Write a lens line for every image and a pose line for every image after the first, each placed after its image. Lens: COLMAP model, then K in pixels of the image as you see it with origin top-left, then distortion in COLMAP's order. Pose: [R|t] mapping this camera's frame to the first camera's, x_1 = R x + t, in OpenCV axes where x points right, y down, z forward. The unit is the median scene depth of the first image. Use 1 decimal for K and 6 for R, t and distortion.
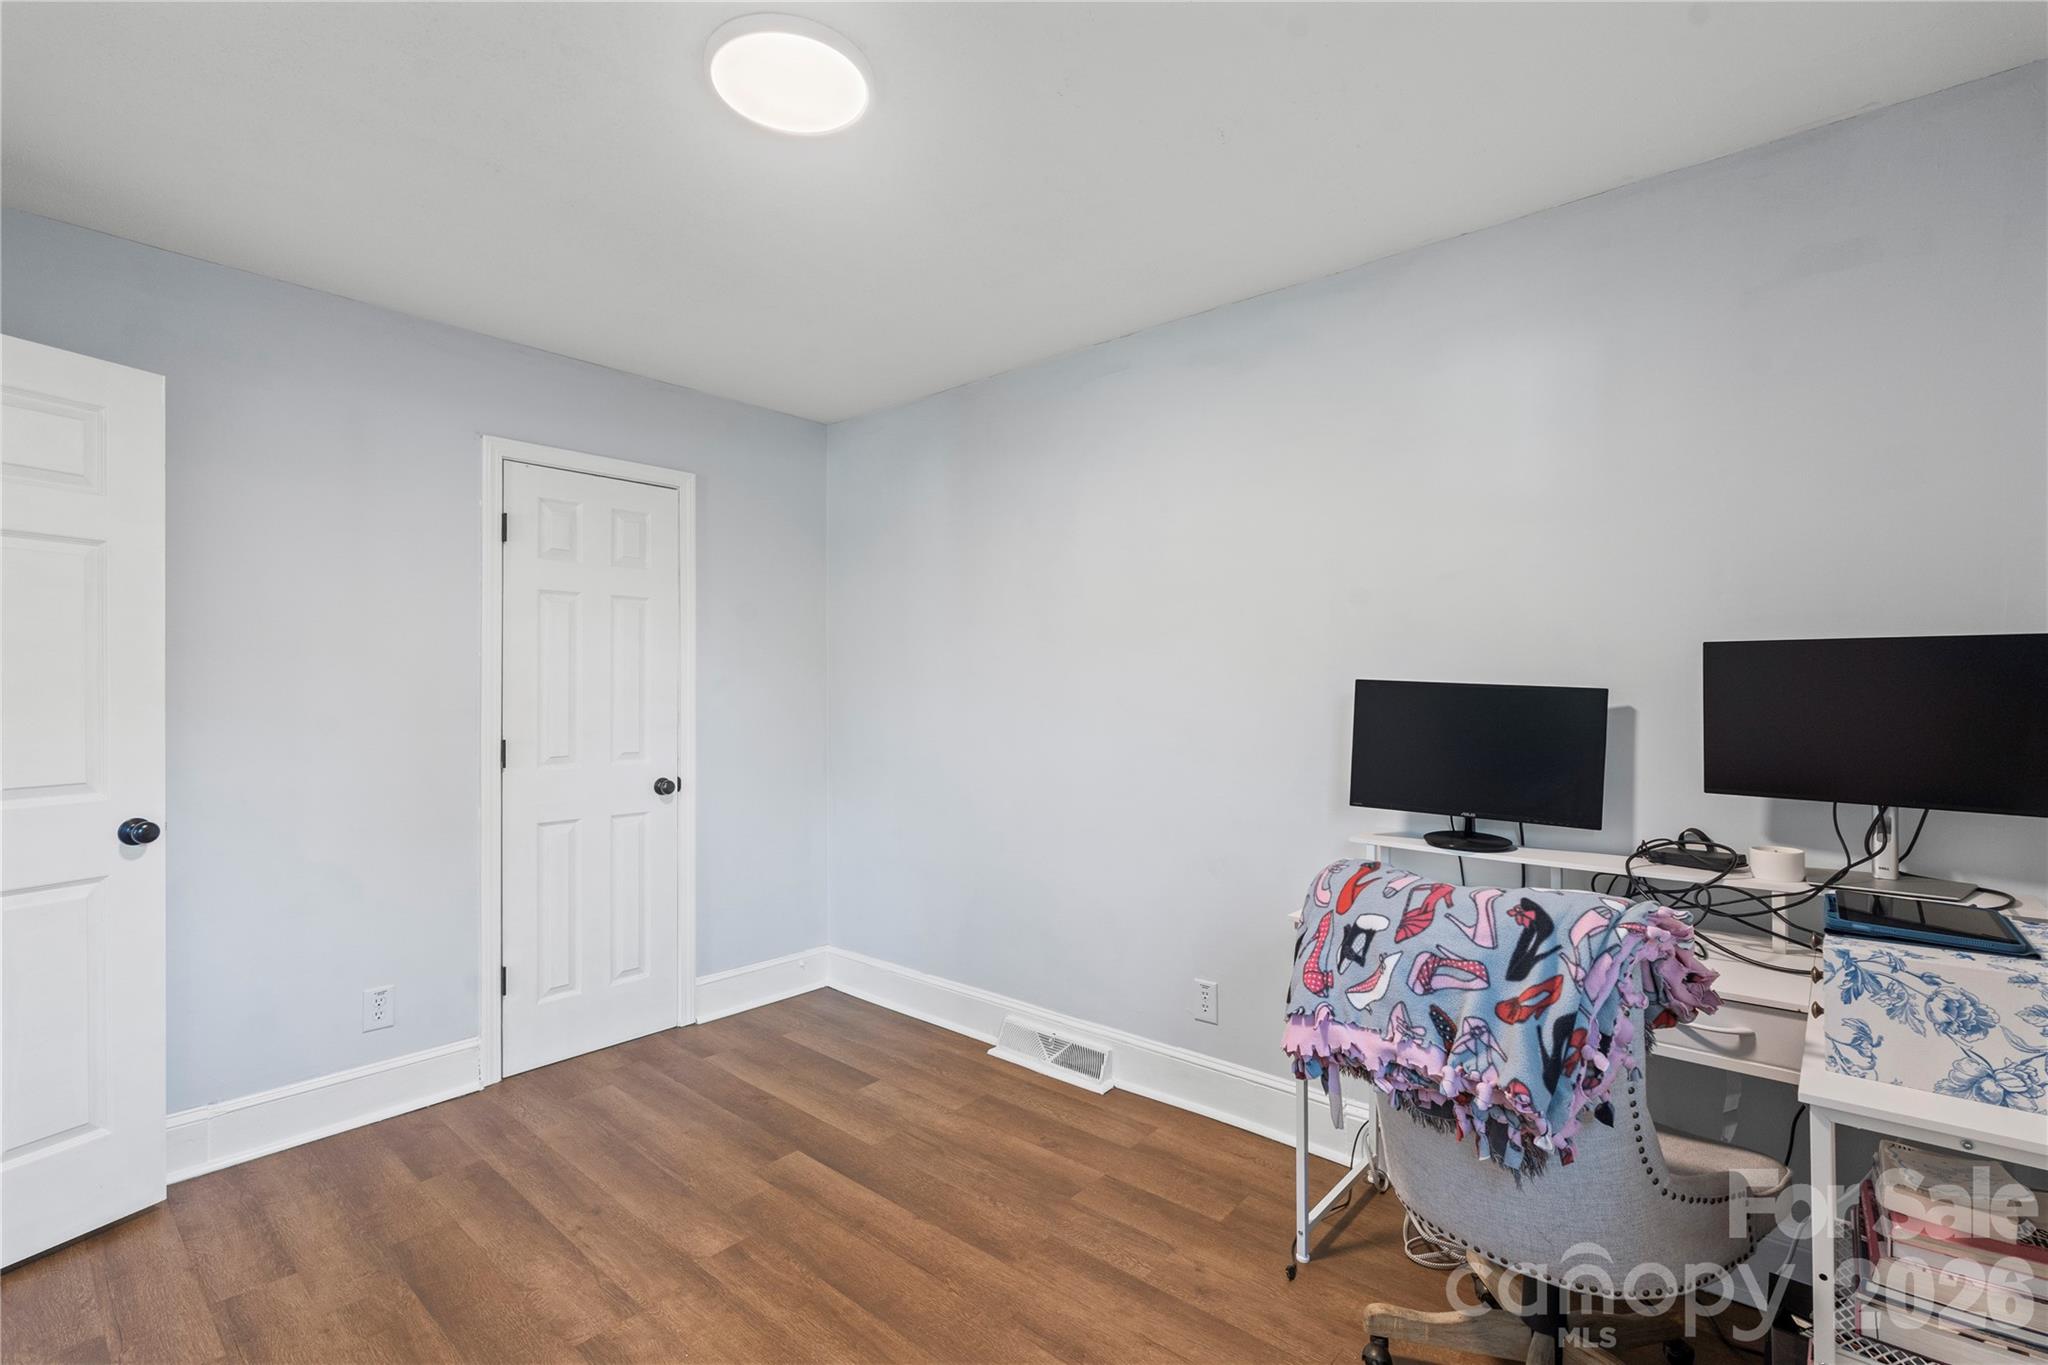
lens RADIAL K [[911.4, 0, 1029.9], [0, 911.4, 676.9], [0, 0, 1]] dist [0.000225, -0.000374]
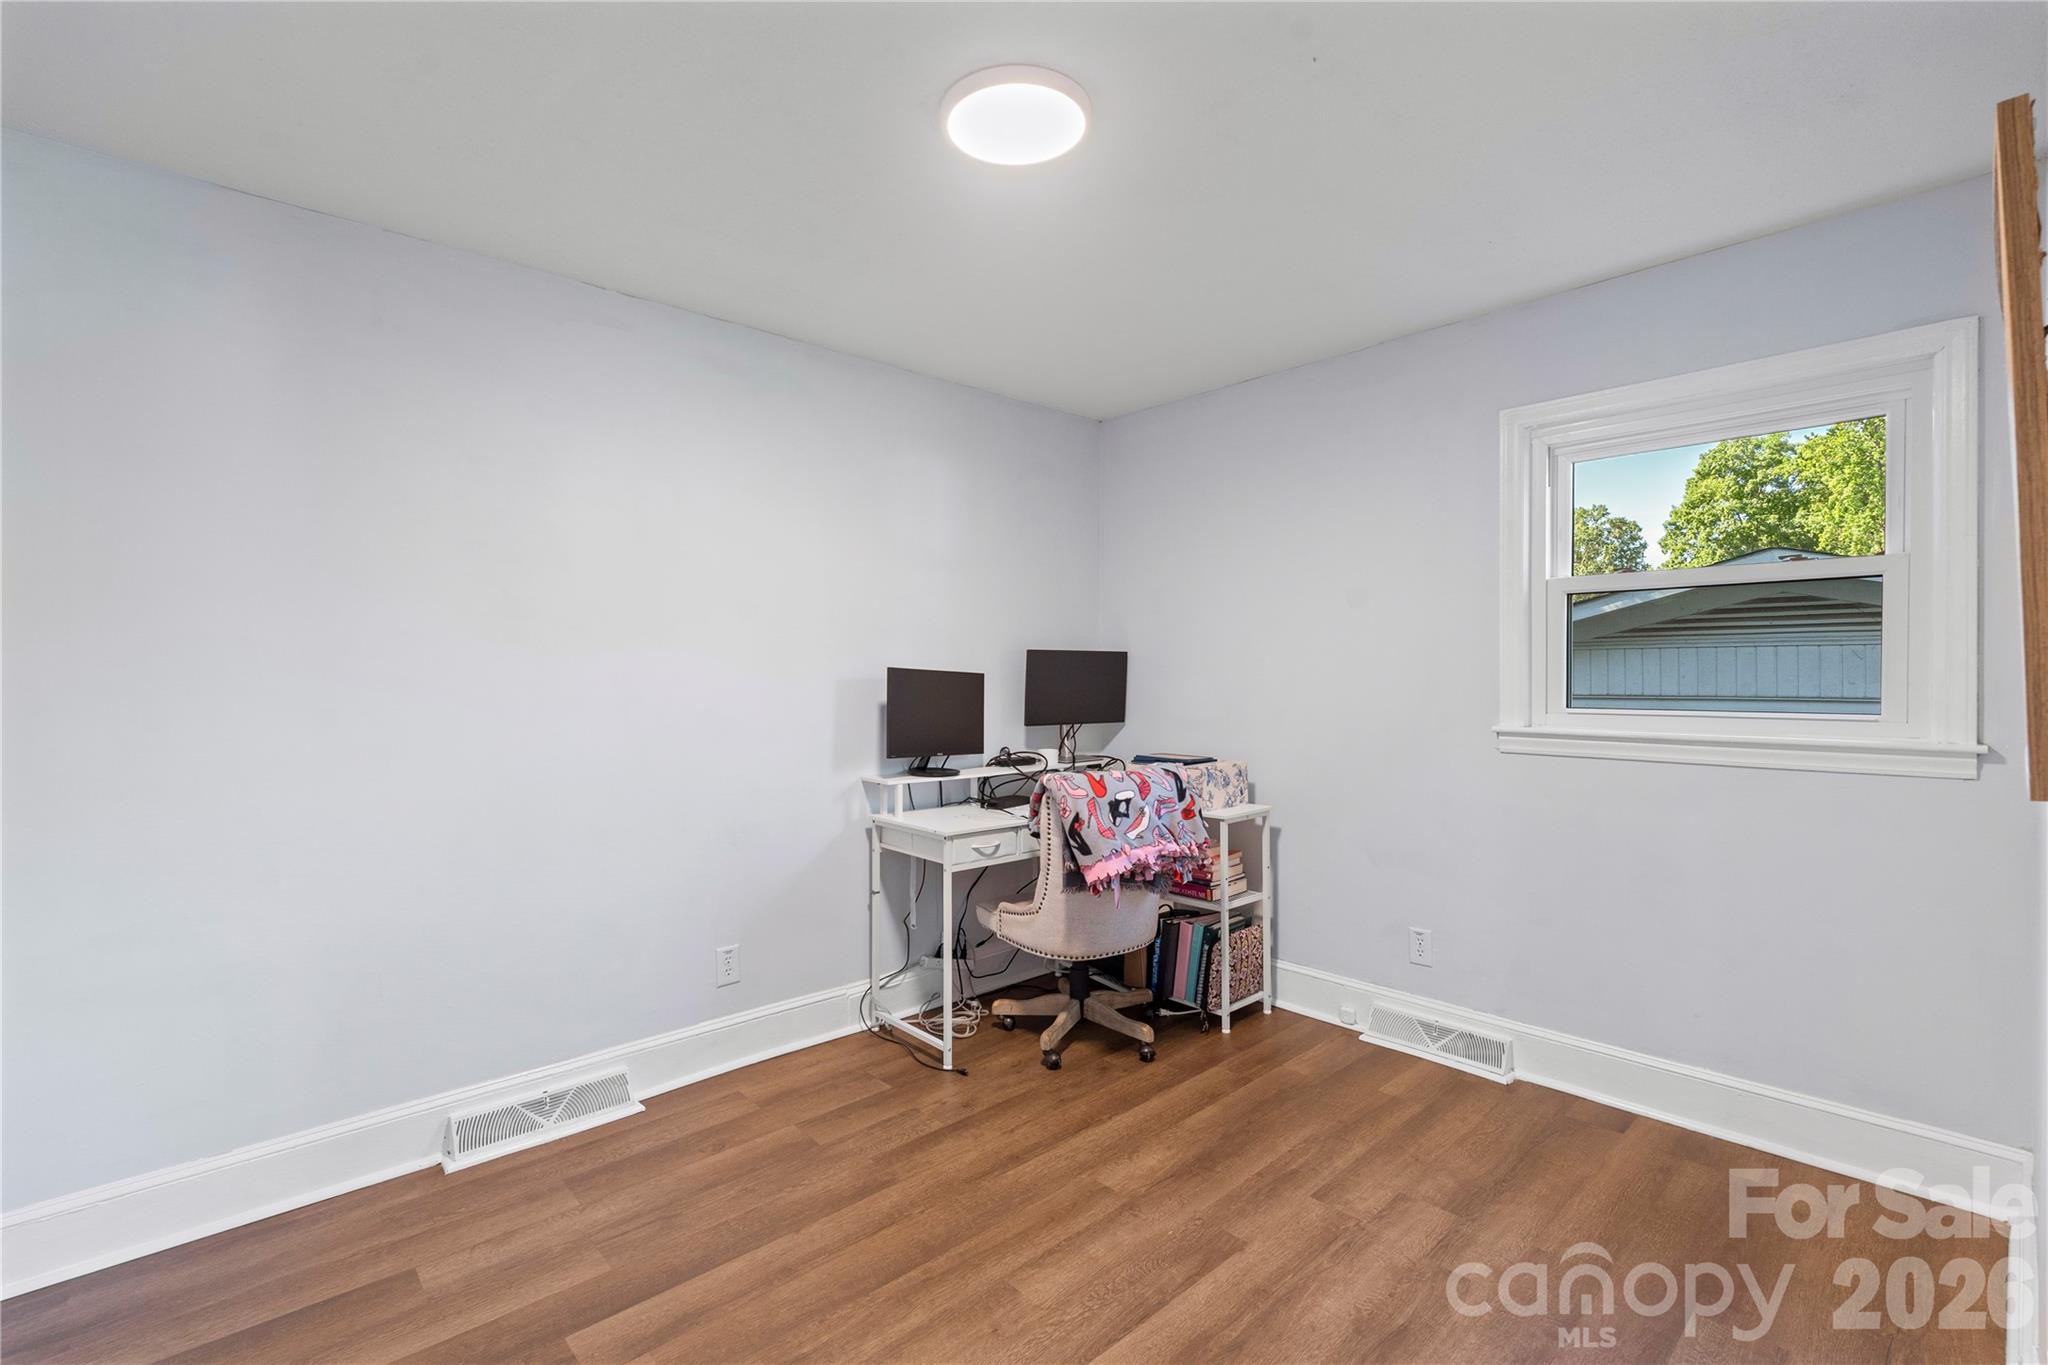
lens RADIAL K [[911.4, 0, 1028.9], [0, 911.4, 681.6], [0, 0, 1]] dist [0.000225, -0.000374]
pose [[0.120216, -0.009305, 0.992704, -1.024806], [-0.007989, 0.999915, 0.010340, 0.009223], [-0.992716, -0.009174, 0.120132, 0.648497]]
